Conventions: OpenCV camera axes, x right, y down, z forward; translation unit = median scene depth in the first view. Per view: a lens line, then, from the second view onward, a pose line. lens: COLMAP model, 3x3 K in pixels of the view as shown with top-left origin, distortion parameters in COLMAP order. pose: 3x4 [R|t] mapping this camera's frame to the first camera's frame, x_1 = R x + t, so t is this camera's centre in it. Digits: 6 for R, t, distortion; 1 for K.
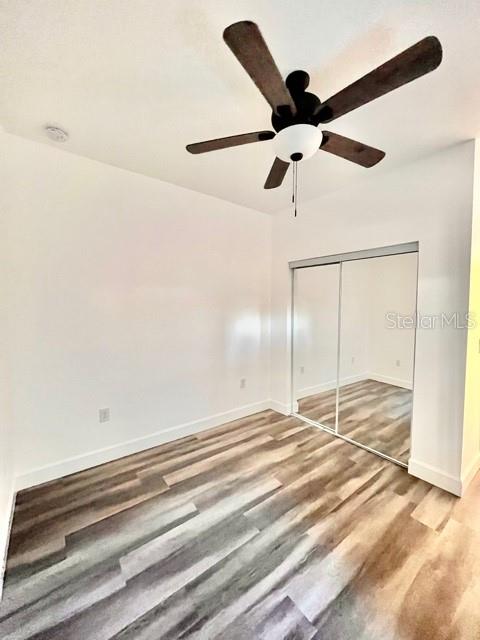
lens RADIAL K [[258.6, 0, 241.9], [0, 258.6, 315.6], [0, 0, 1]] dist [-0.003108, -0.000407]
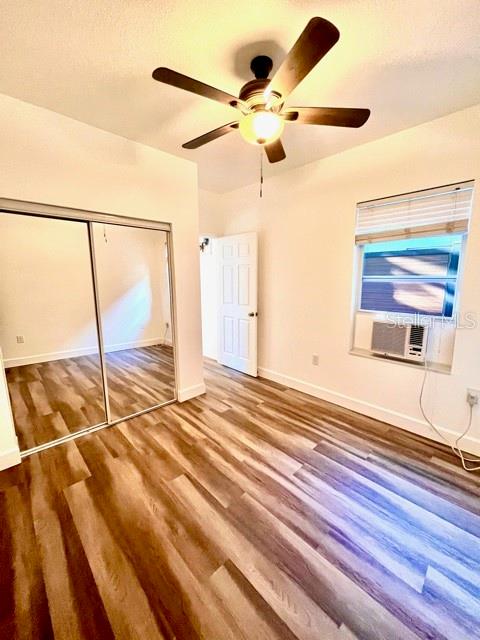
lens RADIAL K [[258.6, 0, 241.9], [0, 258.6, 315.6], [0, 0, 1]] dist [-0.003108, -0.000407]
pose [[-0.105241, -0.166840, 0.980351, -0.620693], [0.045316, 0.983997, 0.172325, -0.047210], [-0.993414, 0.062561, -0.095996, 0.781922]]
